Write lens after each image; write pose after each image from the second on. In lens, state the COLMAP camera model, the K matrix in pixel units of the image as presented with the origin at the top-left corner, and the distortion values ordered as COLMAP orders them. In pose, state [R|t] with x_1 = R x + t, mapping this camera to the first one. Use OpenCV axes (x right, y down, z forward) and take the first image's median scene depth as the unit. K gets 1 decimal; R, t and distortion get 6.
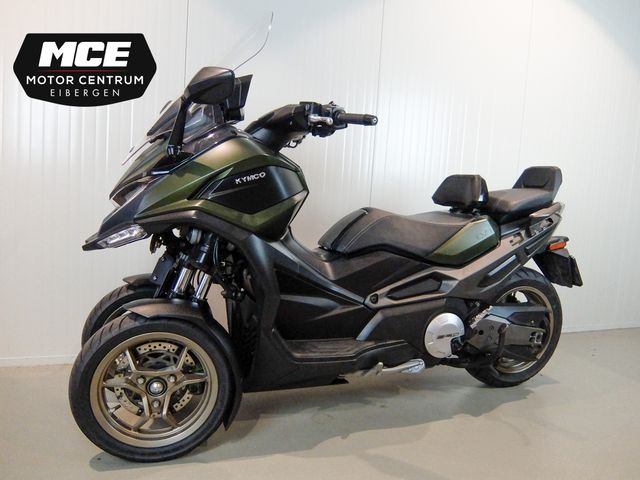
lens RADIAL K [[483.5, 0, 320.5], [0, 483.5, 259.5], [0, 0, 1]] dist [-0.040552, 0.005705]
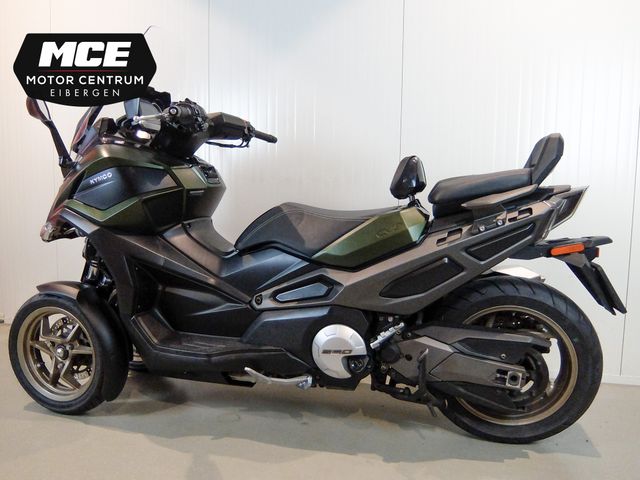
lens RADIAL K [[483.5, 0, 320.5], [0, 483.5, 259.5], [0, 0, 1]] dist [-0.040552, 0.005705]
pose [[0.814720, 0.029280, -0.579115, 0.744606], [-0.043994, 0.998967, -0.011385, 0.009950], [0.578183, 0.034753, 0.815166, 0.308006]]
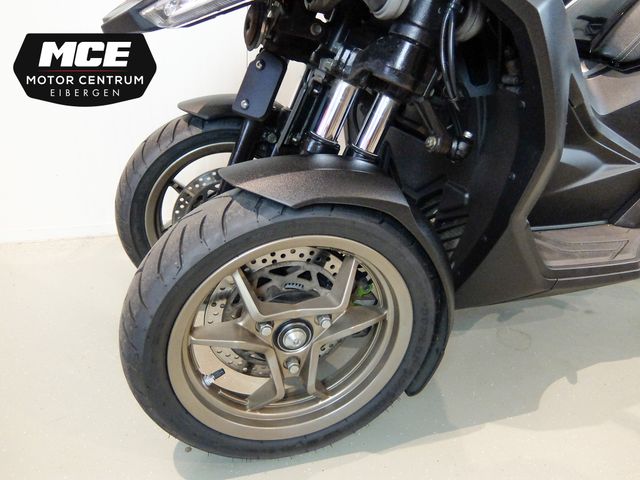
lens RADIAL K [[483.5, 0, 320.5], [0, 483.5, 259.5], [0, 0, 1]] dist [-0.040552, 0.005705]
pose [[0.999785, 0.015413, -0.013849, -0.253803], [-0.009587, 0.936603, 0.350260, 0.013799], [0.018370, -0.350052, 0.936550, 0.462612]]
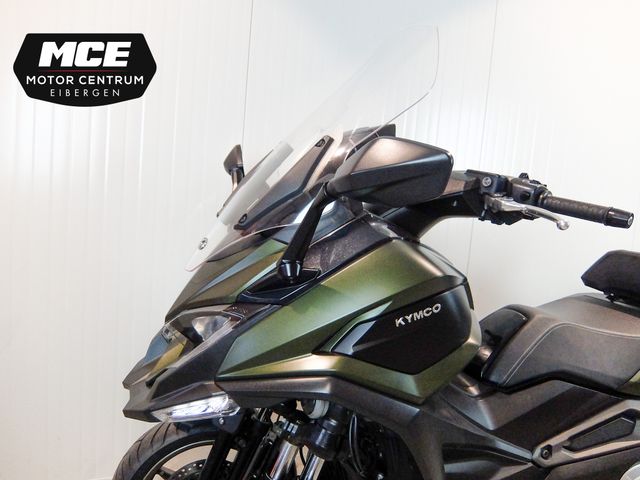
lens RADIAL K [[483.5, 0, 320.5], [0, 483.5, 259.5], [0, 0, 1]] dist [-0.040552, 0.005705]
pose [[0.999880, 0.010622, 0.011273, -0.217015], [-0.010686, 0.999927, 0.005662, -0.190401], [-0.011212, -0.005782, 0.999920, 0.332434]]
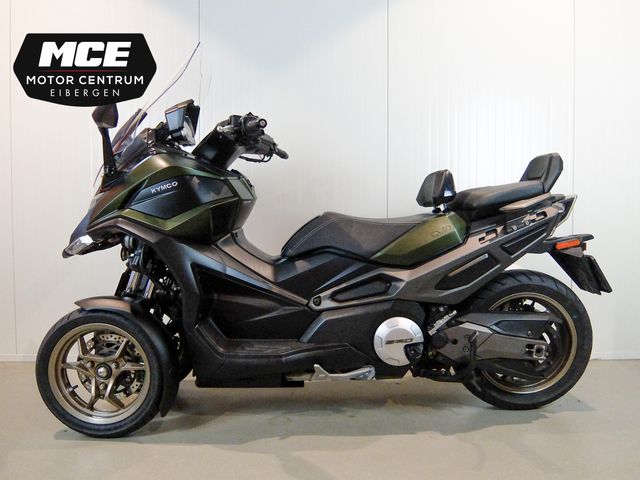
lens RADIAL K [[483.5, 0, 320.5], [0, 483.5, 259.5], [0, 0, 1]] dist [-0.040552, 0.005705]
pose [[0.937161, -0.033007, -0.347333, 0.466890], [0.009828, 0.997617, -0.068287, 0.064288], [0.348760, 0.060582, 0.935252, 0.064888]]
